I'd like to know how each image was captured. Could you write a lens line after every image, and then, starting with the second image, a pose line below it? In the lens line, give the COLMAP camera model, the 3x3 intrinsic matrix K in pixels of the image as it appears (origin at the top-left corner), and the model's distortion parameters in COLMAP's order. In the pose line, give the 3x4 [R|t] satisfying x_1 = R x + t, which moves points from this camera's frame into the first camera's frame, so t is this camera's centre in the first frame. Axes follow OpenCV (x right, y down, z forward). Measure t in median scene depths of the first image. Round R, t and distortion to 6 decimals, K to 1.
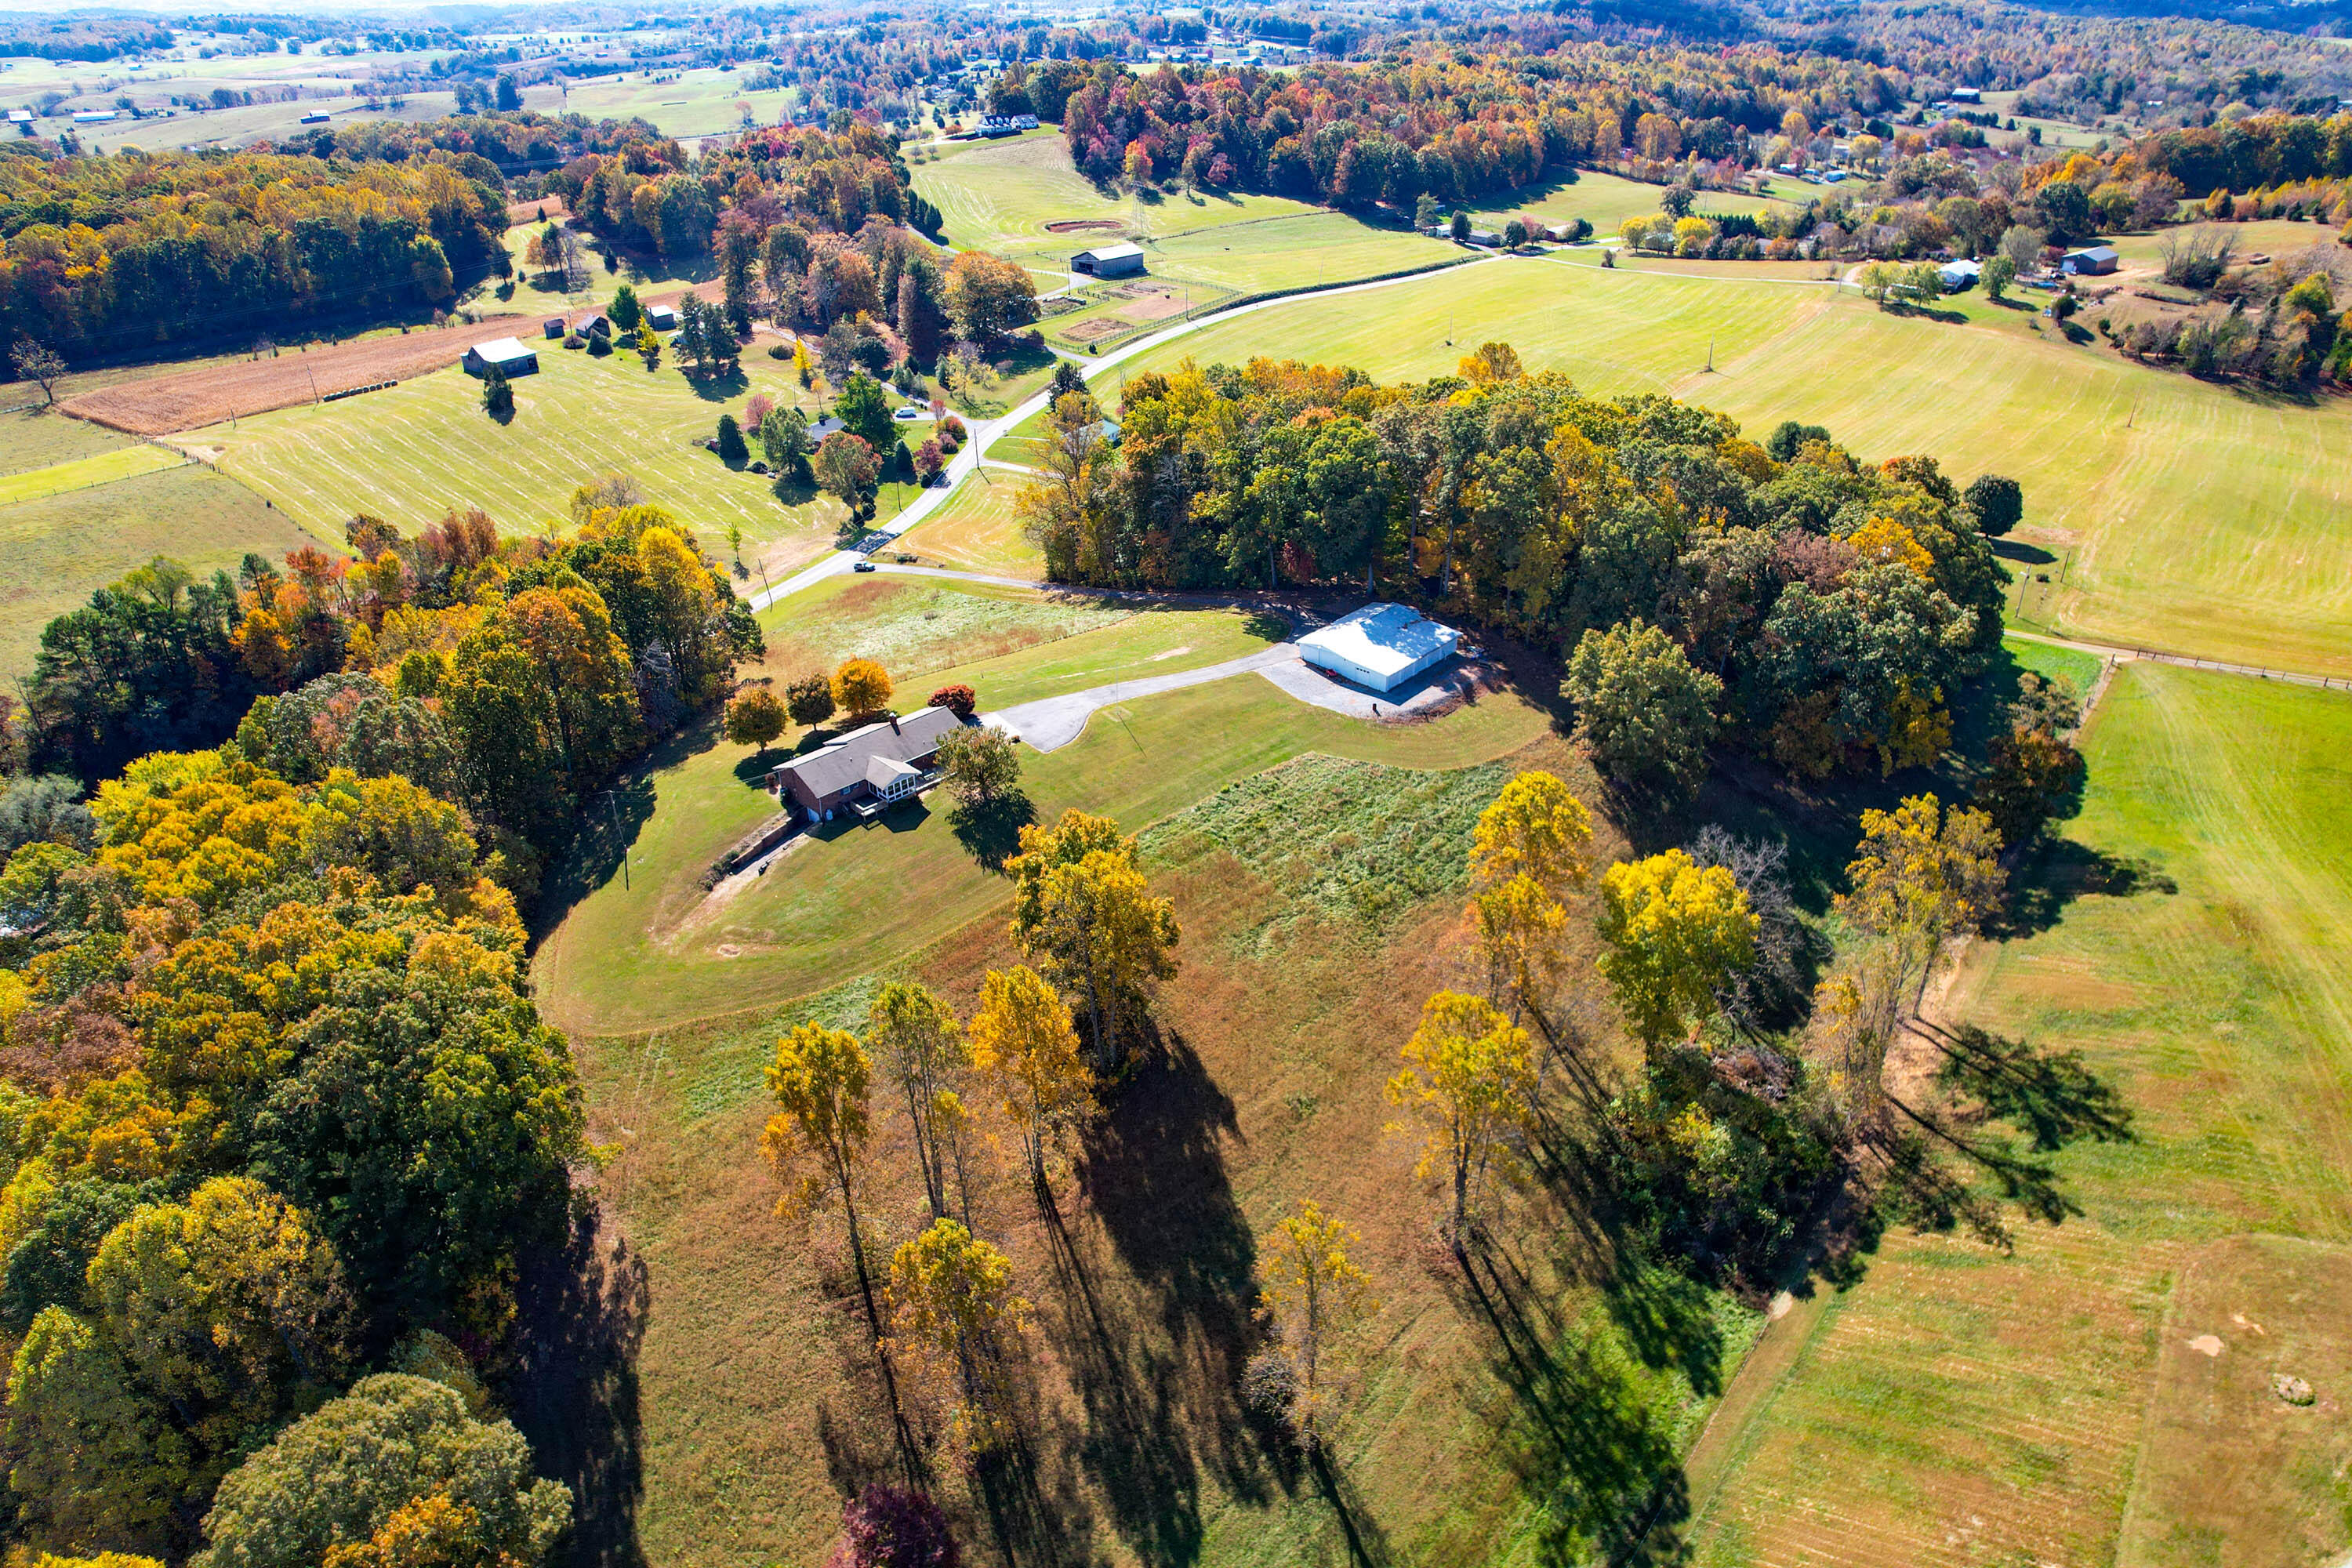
lens RADIAL K [[1480.3, 0, 1176.0], [0, 1480.3, 784.0], [0, 0, 1]] dist [-0.076155, 0.078536]
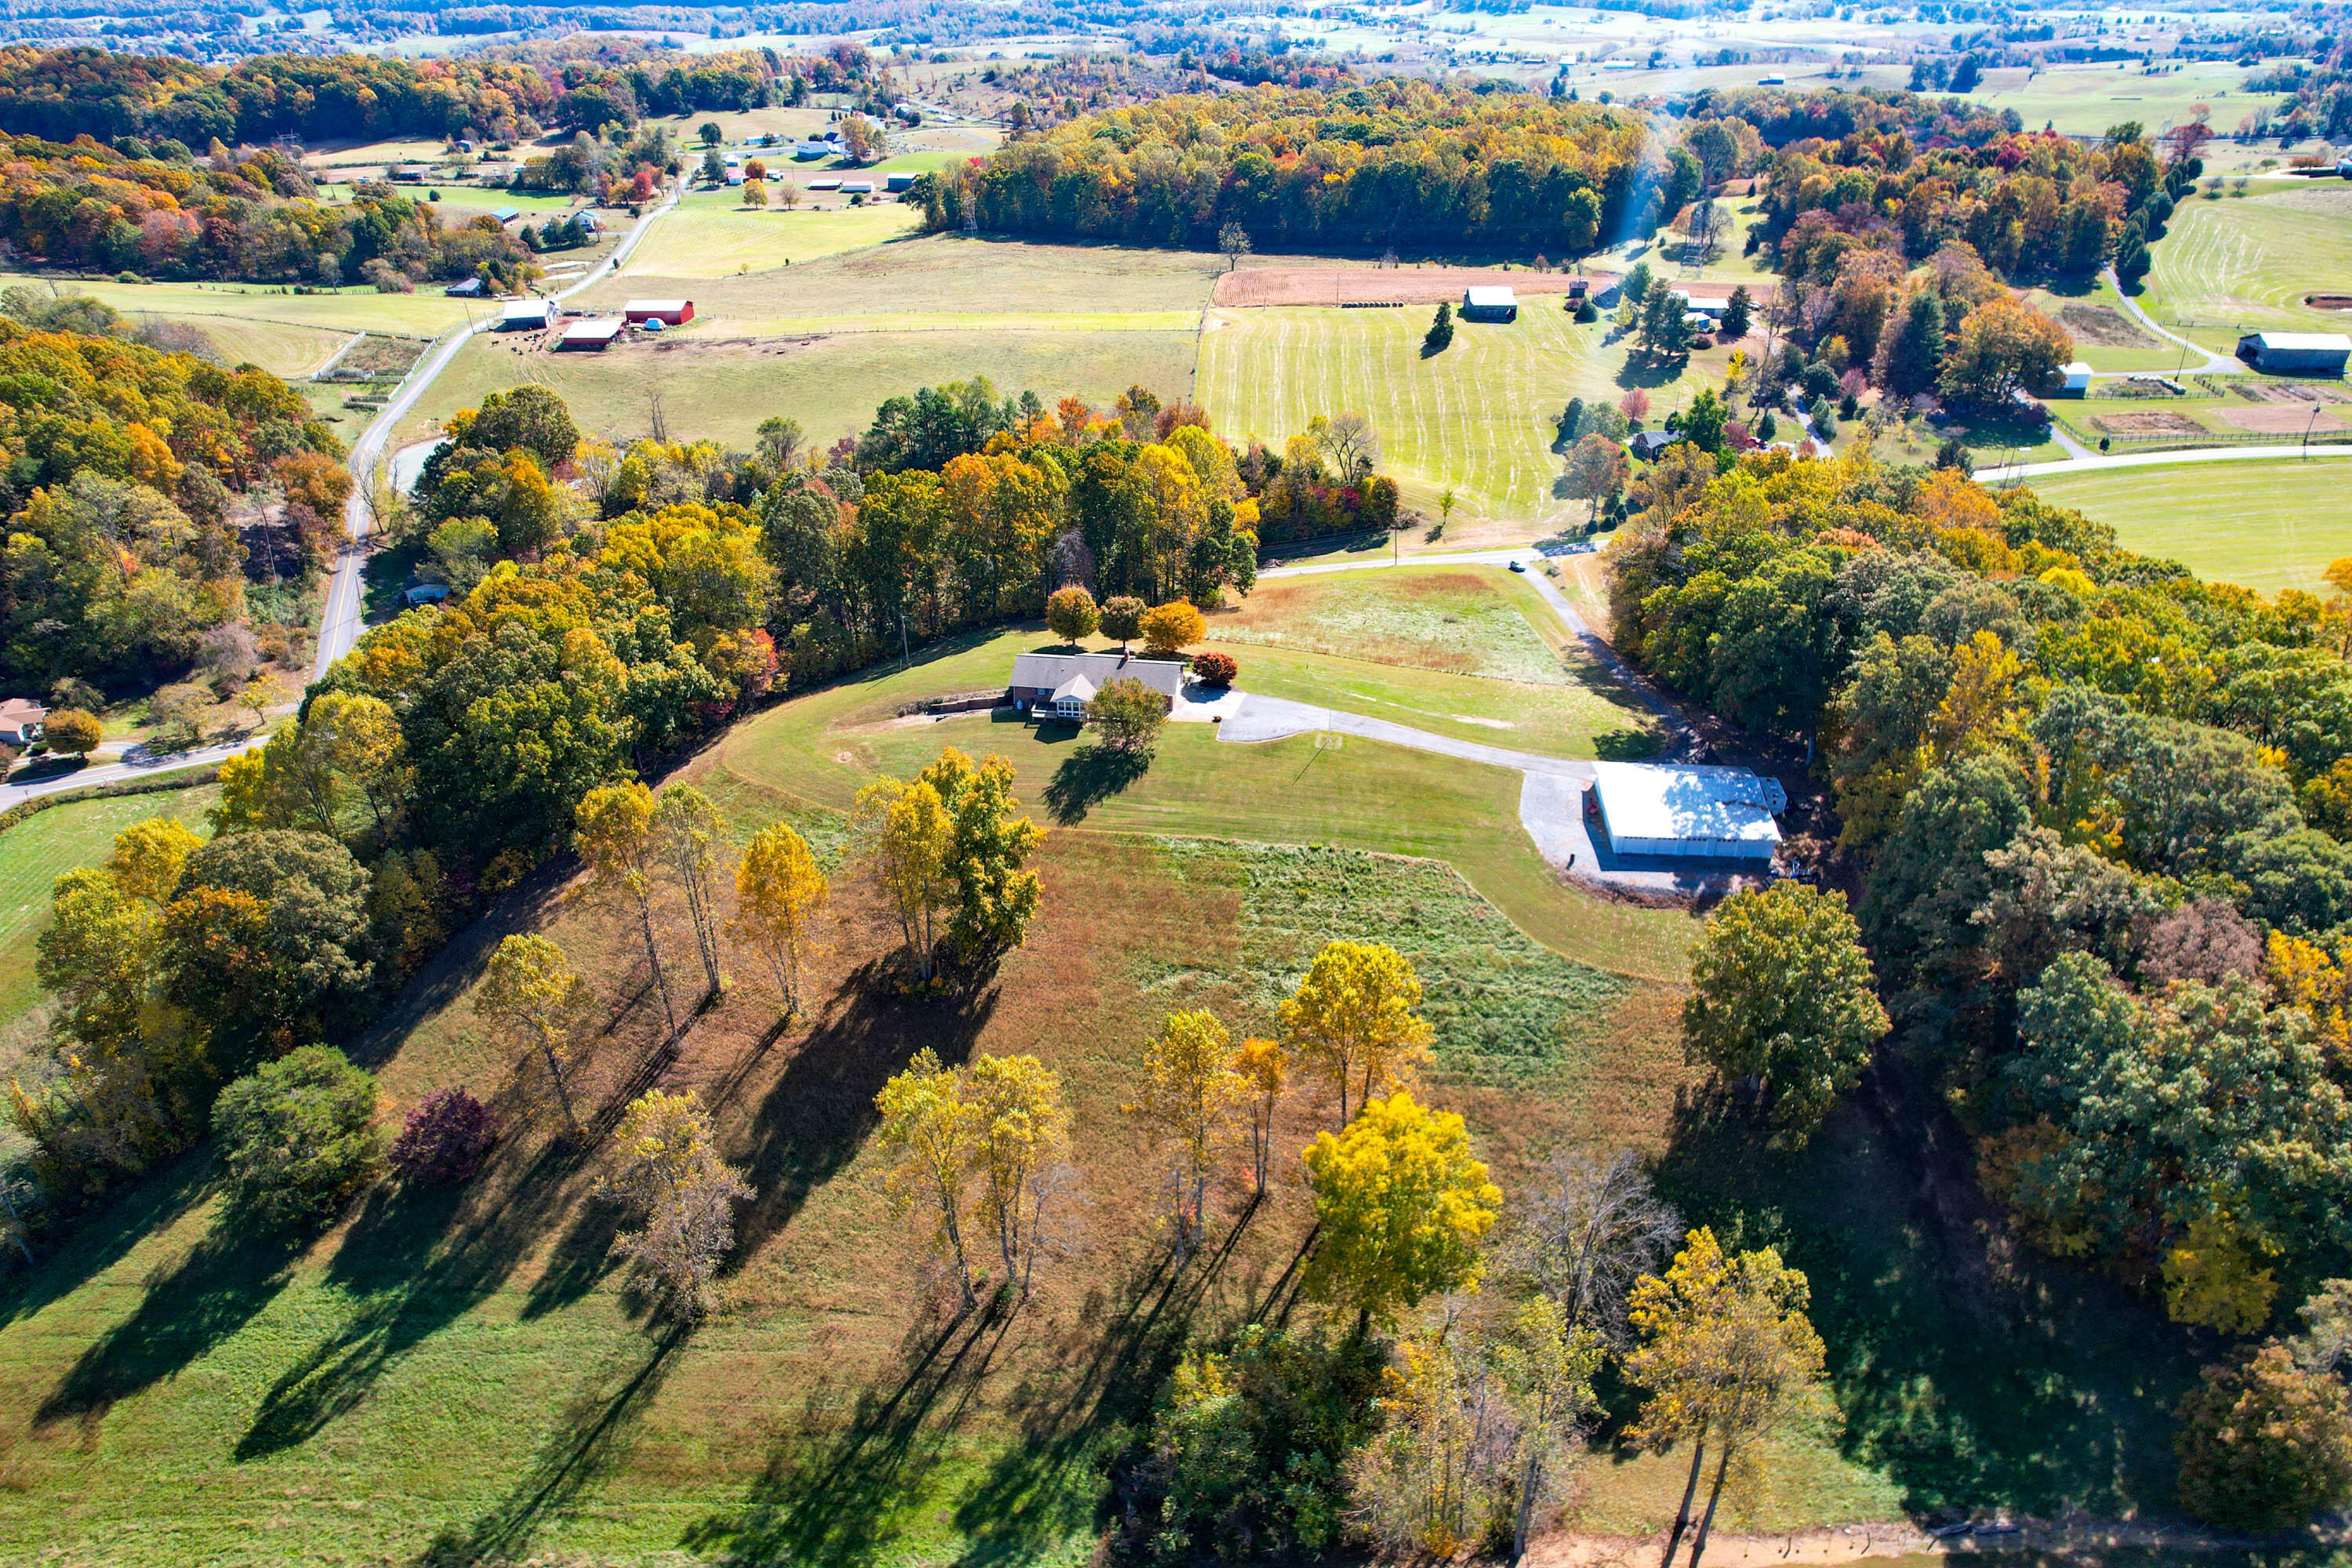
lens RADIAL K [[1498.9, 0, 1169.7], [0, 1498.9, 768.0], [0, 0, 1]] dist [-0.072829, 0.059596]
pose [[0.617322, 0.398024, -0.678594, 0.538493], [-0.395838, 0.902579, 0.169304, -0.148733], [0.679872, 0.164099, 0.714735, 0.223852]]
